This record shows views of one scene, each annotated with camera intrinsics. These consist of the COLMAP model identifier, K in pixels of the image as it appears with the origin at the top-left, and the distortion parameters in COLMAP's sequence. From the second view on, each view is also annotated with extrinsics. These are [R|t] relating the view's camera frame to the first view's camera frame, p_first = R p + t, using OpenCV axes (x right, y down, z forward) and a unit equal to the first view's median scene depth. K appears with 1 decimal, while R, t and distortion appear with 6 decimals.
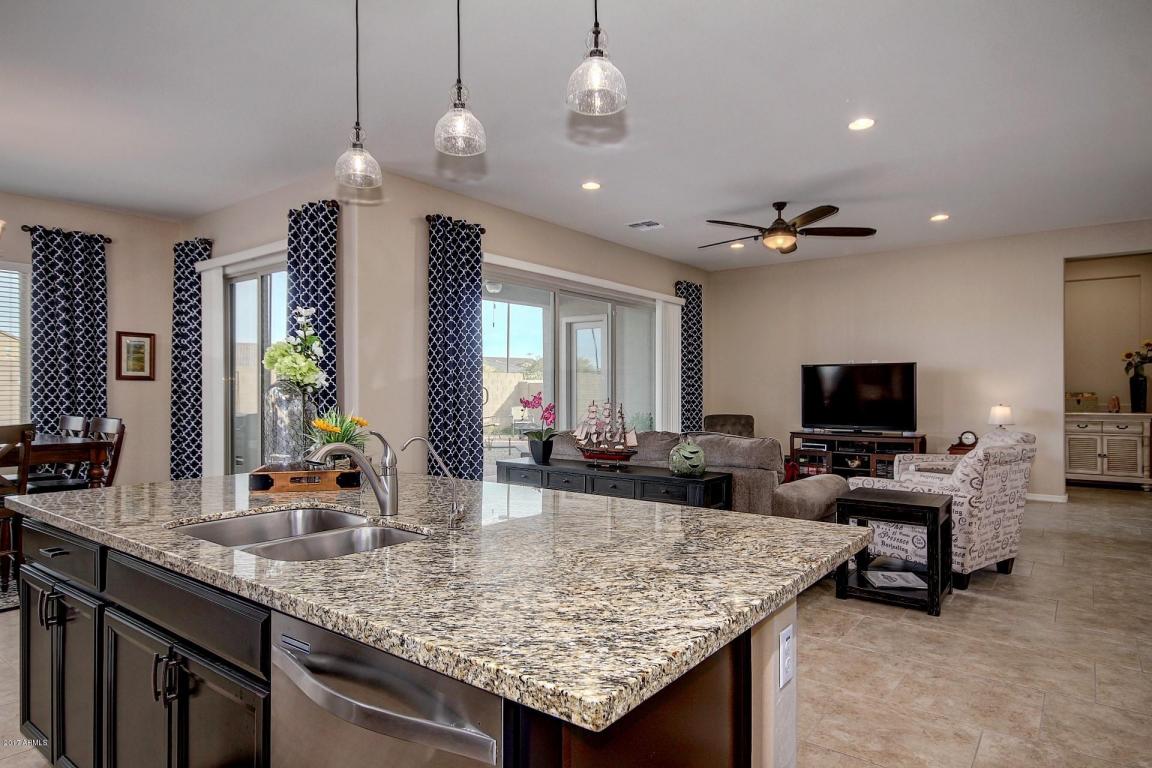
lens RADIAL K [[650.0, 0, 576.2], [0, 650.0, 377.9], [0, 0, 1]] dist [0.014910, -0.000719]
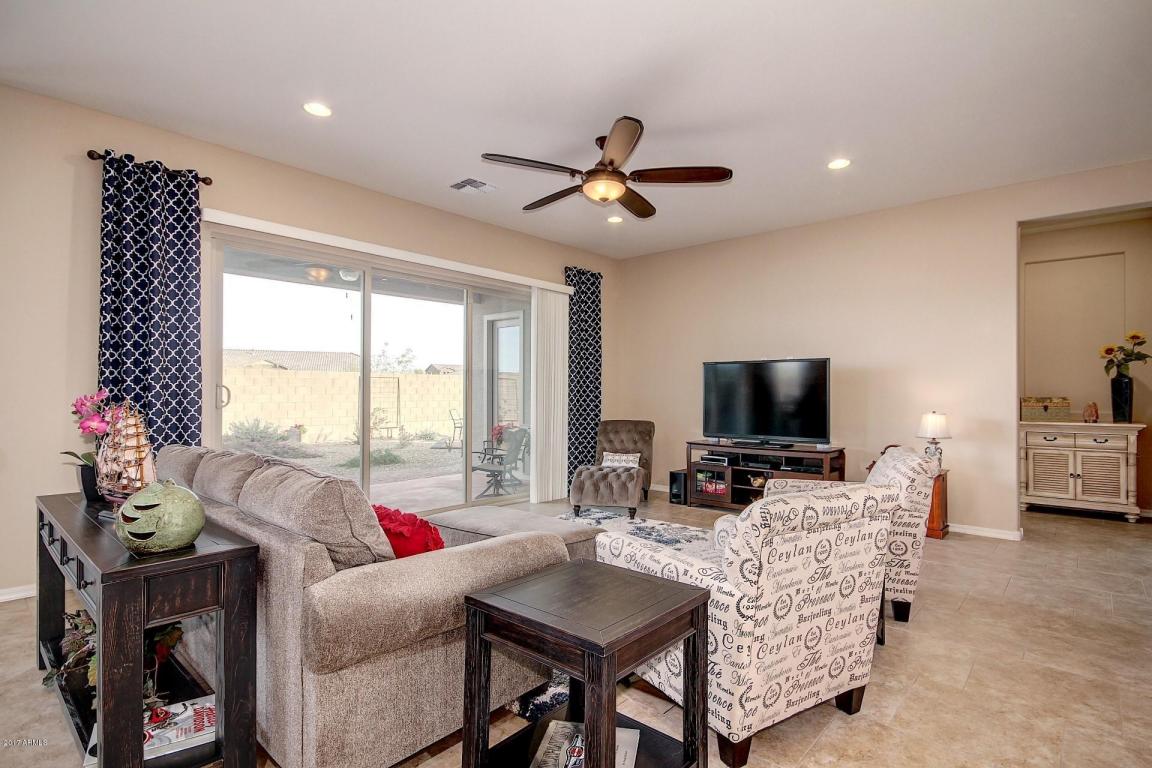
lens RADIAL K [[568.0, 0, 575.8], [0, 568.0, 380.2], [0, 0, 1]] dist [0.003062, -0.001394]
pose [[0.997401, 0.003697, -0.071957, 0.250842], [-0.004088, 0.999978, -0.005300, 0.007868], [0.071936, 0.005580, 0.997394, 0.270287]]
